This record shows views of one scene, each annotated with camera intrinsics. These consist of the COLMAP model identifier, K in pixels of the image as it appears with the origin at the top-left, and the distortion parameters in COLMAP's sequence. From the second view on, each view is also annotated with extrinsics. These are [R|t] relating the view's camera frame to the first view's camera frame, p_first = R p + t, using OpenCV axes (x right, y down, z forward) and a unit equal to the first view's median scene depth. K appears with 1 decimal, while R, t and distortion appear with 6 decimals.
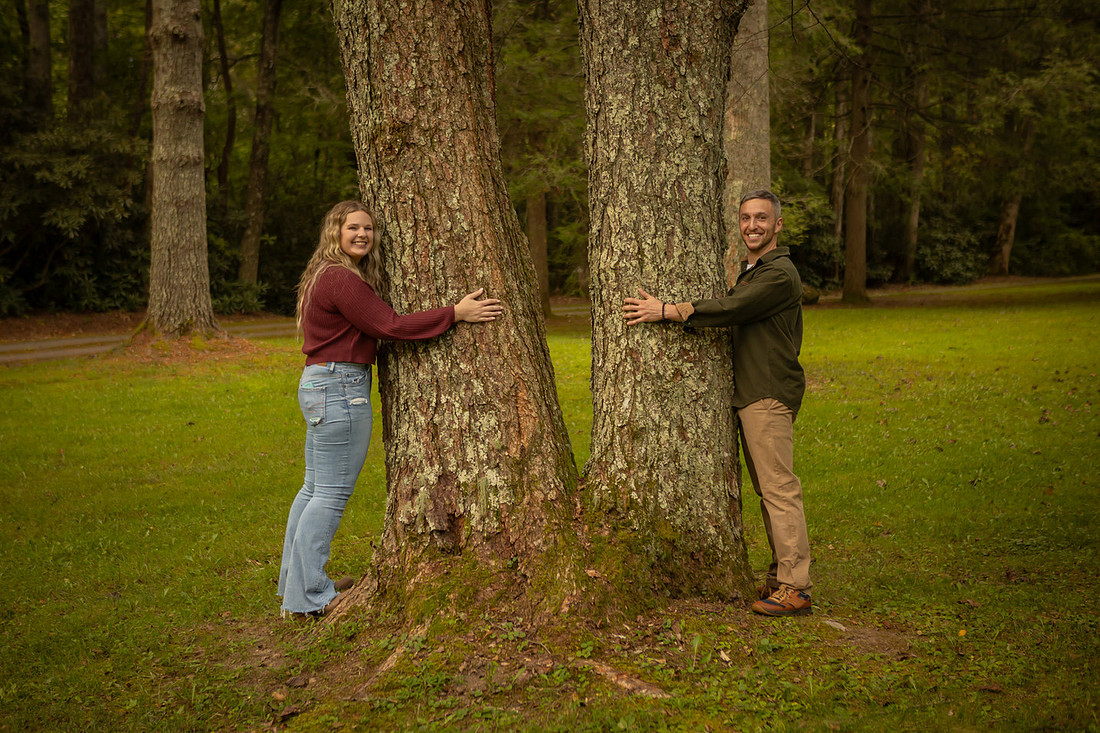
lens RADIAL K [[1650.6, 0, 549.7], [0, 1650.6, 349.7], [0, 0, 1]] dist [-0.016667, 0.088265]
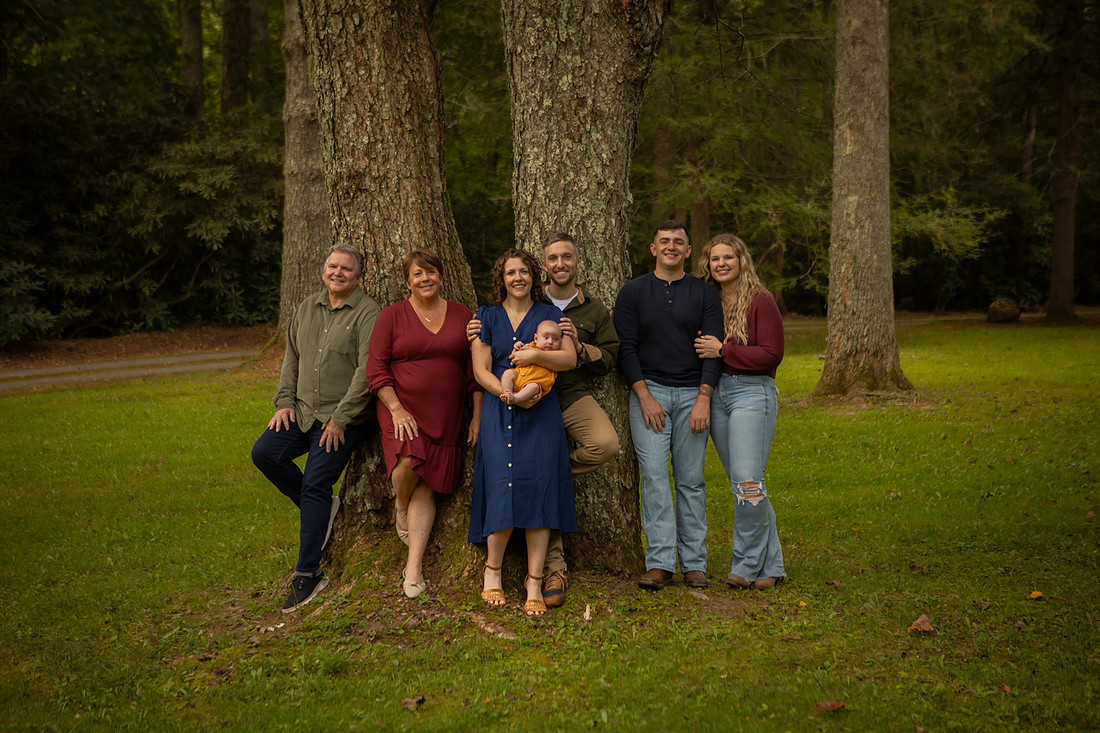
lens RADIAL K [[1800.1, 0, 550.0], [0, 1800.1, 366.5], [0, 0, 1]] dist [0.056417, -0.014708]
pose [[0.993527, 0.008970, -0.113243, 0.197040], [-0.009137, 0.999958, -0.000951, 0.003960], [0.113229, 0.001980, 0.993567, -0.282174]]
